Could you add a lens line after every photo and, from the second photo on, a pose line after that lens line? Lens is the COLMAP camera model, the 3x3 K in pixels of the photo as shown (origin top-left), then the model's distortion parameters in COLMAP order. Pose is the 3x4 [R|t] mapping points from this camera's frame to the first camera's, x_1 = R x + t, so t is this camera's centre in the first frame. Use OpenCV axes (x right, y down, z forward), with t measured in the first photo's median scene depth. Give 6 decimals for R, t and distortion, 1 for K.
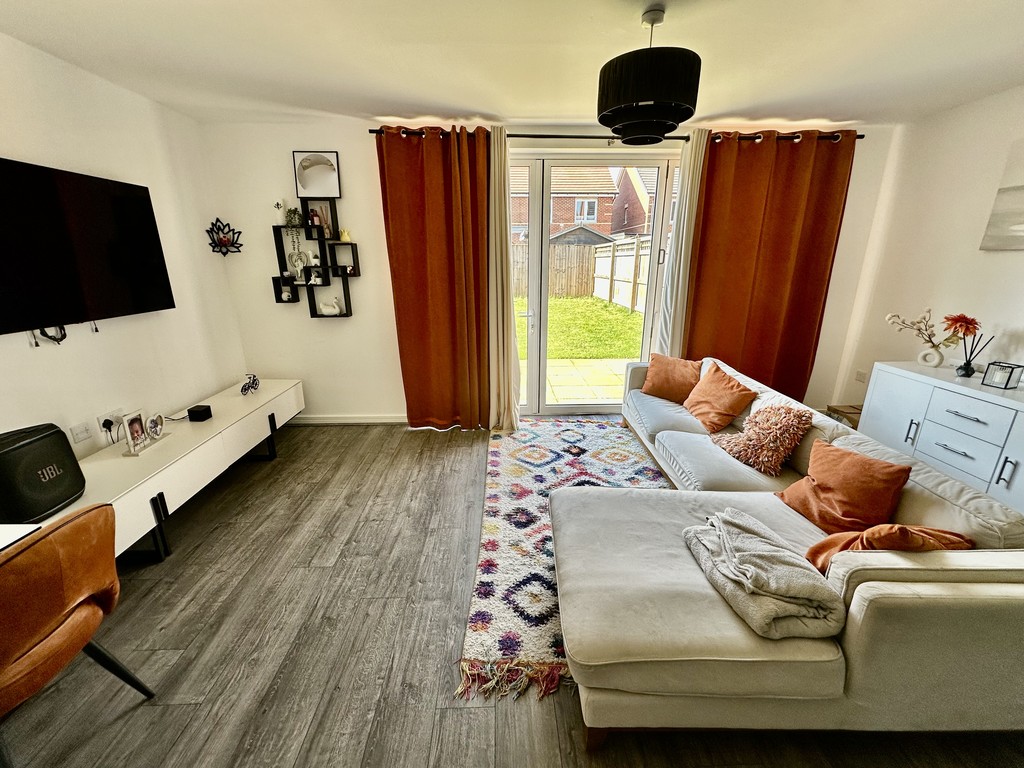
lens RADIAL K [[409.6, 0, 511.1], [0, 409.6, 381.8], [0, 0, 1]] dist [-0.001915, 0.000327]
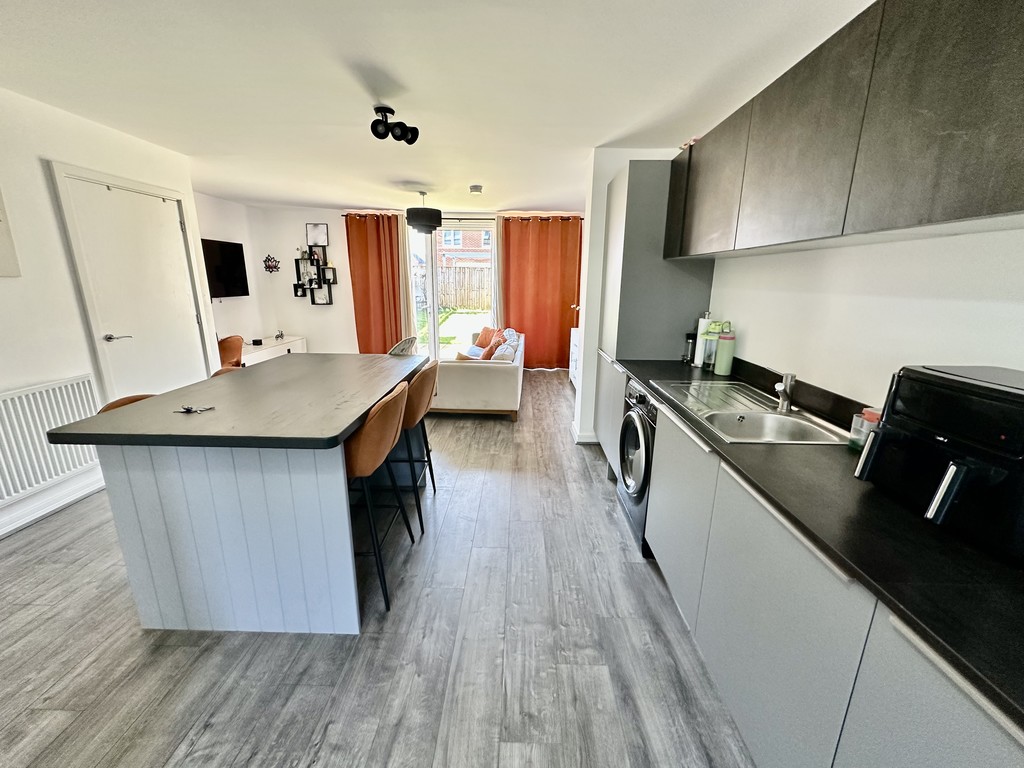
lens RADIAL K [[409.6, 0, 510.7], [0, 409.6, 381.0], [0, 0, 1]] dist [-0.001915, 0.000327]
pose [[0.998344, 0.028012, -0.050236, 0.626602], [-0.030449, 0.998362, -0.048430, 0.299936], [0.048797, 0.049879, 0.997562, -0.975984]]
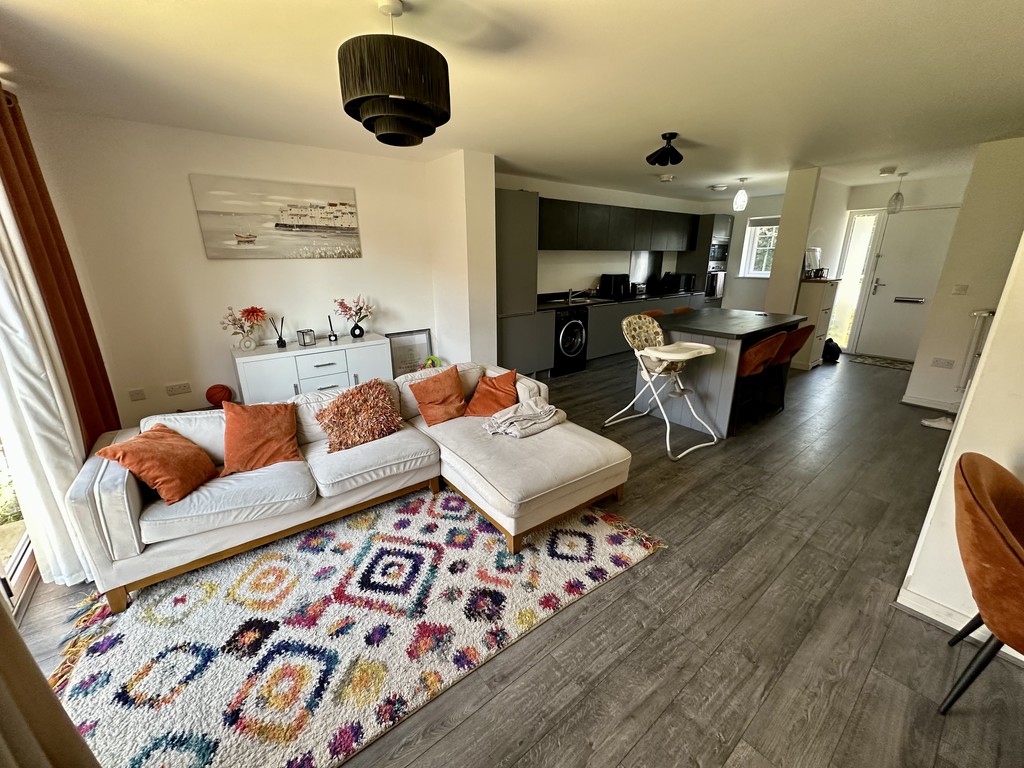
lens RADIAL K [[409.6, 0, 510.5], [0, 409.6, 380.4], [0, 0, 1]] dist [-0.001915, 0.000327]
pose [[-0.597663, -0.226472, 0.769096, -0.387632], [0.239622, 0.864972, 0.440914, -0.278776], [-0.765101, 0.447811, -0.462694, 0.875872]]
